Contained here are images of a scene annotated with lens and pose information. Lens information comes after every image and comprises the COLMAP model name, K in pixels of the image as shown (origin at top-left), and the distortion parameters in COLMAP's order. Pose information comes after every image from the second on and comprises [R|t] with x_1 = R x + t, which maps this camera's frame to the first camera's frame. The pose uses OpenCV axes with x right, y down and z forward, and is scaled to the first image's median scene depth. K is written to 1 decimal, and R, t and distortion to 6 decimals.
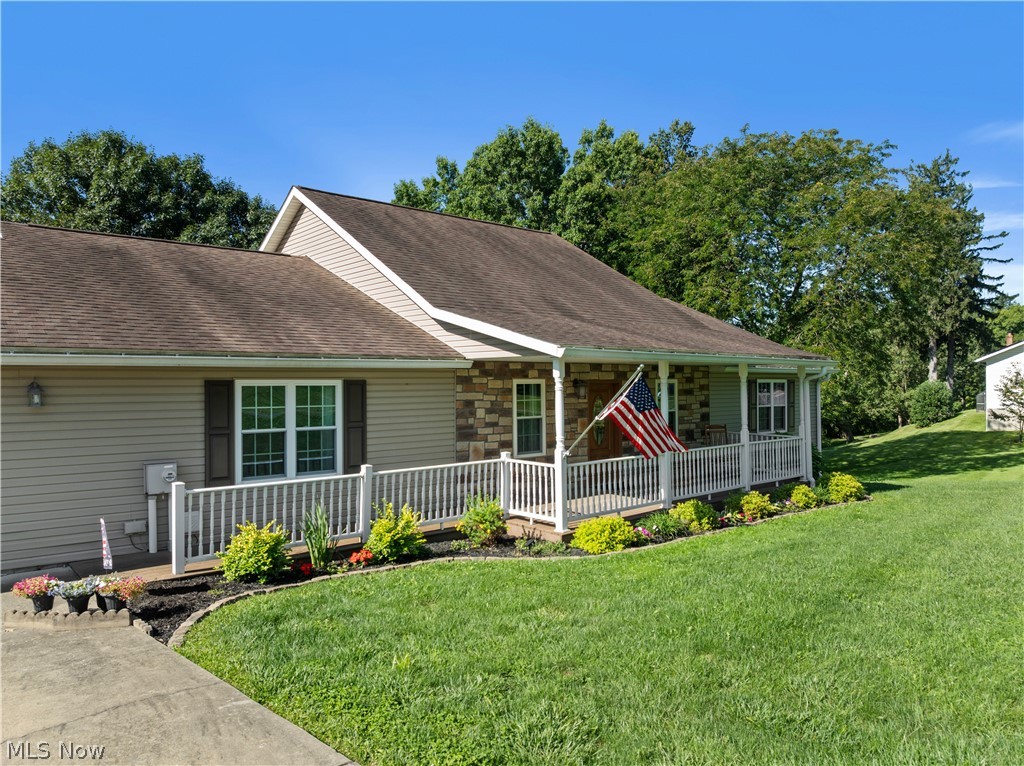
lens RADIAL K [[718.6, 0, 512.1], [0, 718.6, 372.8], [0, 0, 1]] dist [-0.035845, -0.001586]
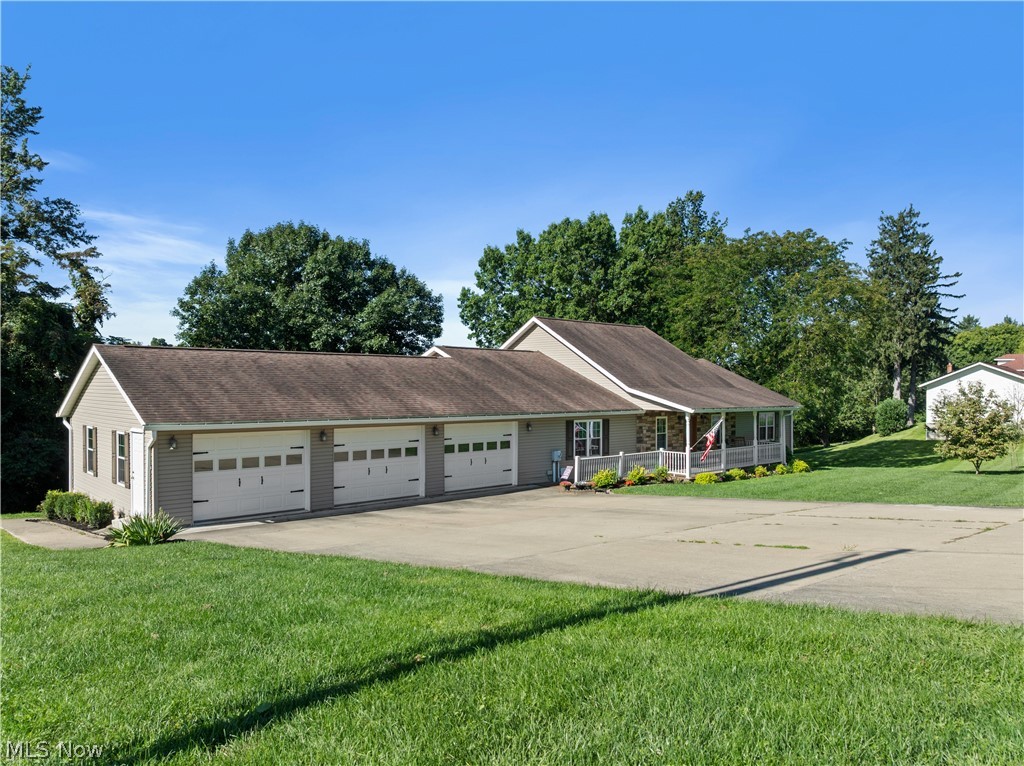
lens RADIAL K [[718.6, 0, 512.1], [0, 718.6, 372.8], [0, 0, 1]] dist [-0.035845, -0.001586]
pose [[0.999829, 0.011908, 0.014148, -0.159492], [-0.011853, 0.999922, -0.003968, -0.037893], [-0.014195, 0.003799, 0.999892, -0.416346]]
